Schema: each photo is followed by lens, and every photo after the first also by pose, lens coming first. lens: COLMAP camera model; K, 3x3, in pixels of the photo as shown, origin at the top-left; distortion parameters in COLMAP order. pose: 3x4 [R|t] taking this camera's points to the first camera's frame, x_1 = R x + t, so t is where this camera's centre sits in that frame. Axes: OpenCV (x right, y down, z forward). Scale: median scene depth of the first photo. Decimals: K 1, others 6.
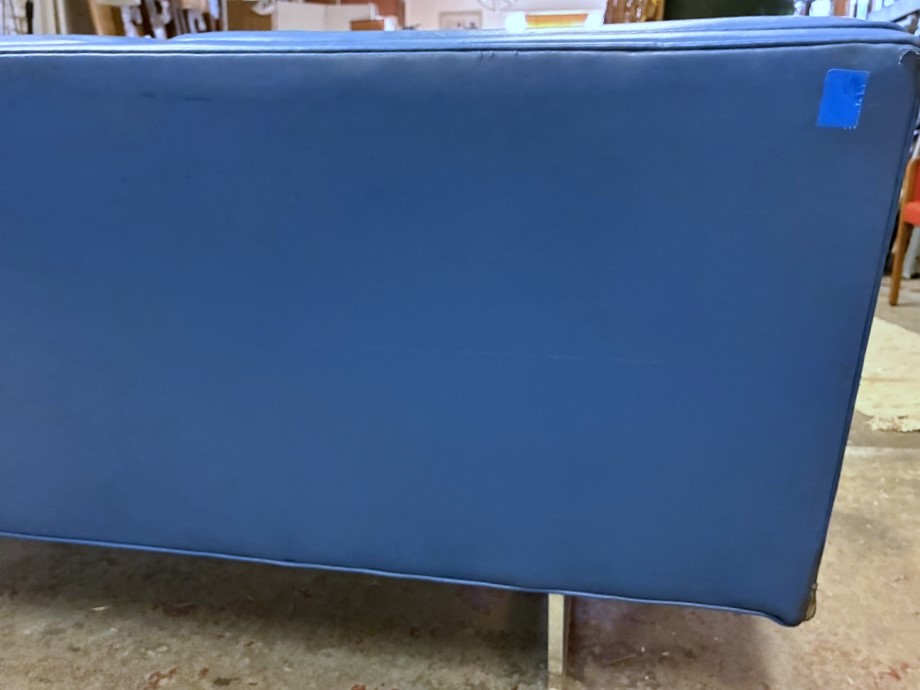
lens RADIAL K [[785.7, 0, 468.7], [0, 785.7, 349.4], [0, 0, 1]] dist [0.036395, -0.046662]
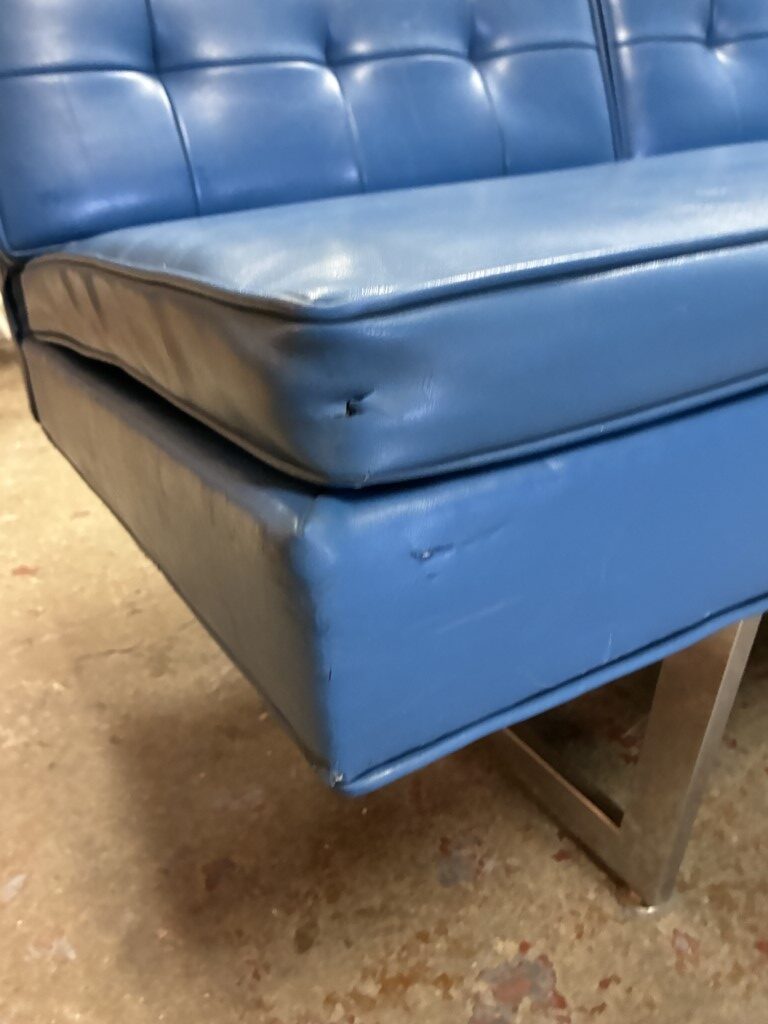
lens RADIAL K [[868.8, 0, 387.2], [0, 868.8, 509.4], [0, 0, 1]] dist [0.025893, -0.008781]
pose [[-0.768012, 0.314104, -0.558118, 0.508709], [-0.105457, 0.797546, 0.593968, -0.188979], [0.631693, 0.515032, -0.579401, 1.364223]]
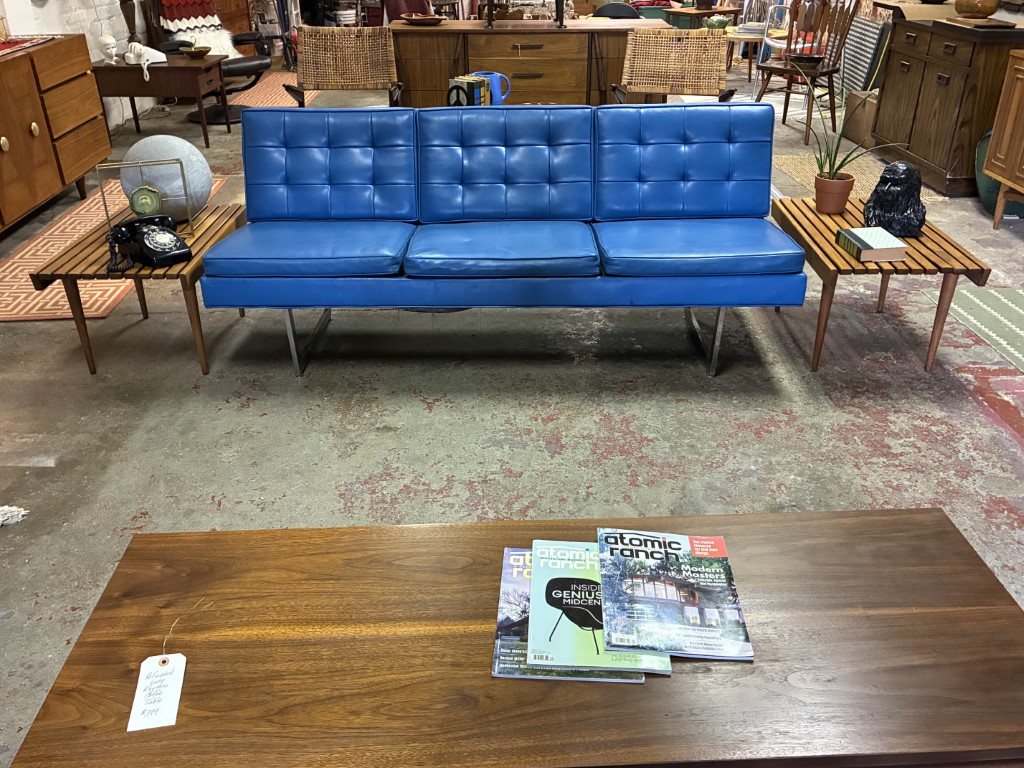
lens RADIAL K [[890.7, 0, 502.6], [0, 890.7, 382.6], [0, 0, 1]] dist [0.050435, -0.060196]
pose [[-0.988904, 0.076058, -0.127611, -0.092954], [-0.027698, 0.749542, 0.661377, -1.505590], [0.145953, 0.657573, -0.739118, 3.388747]]
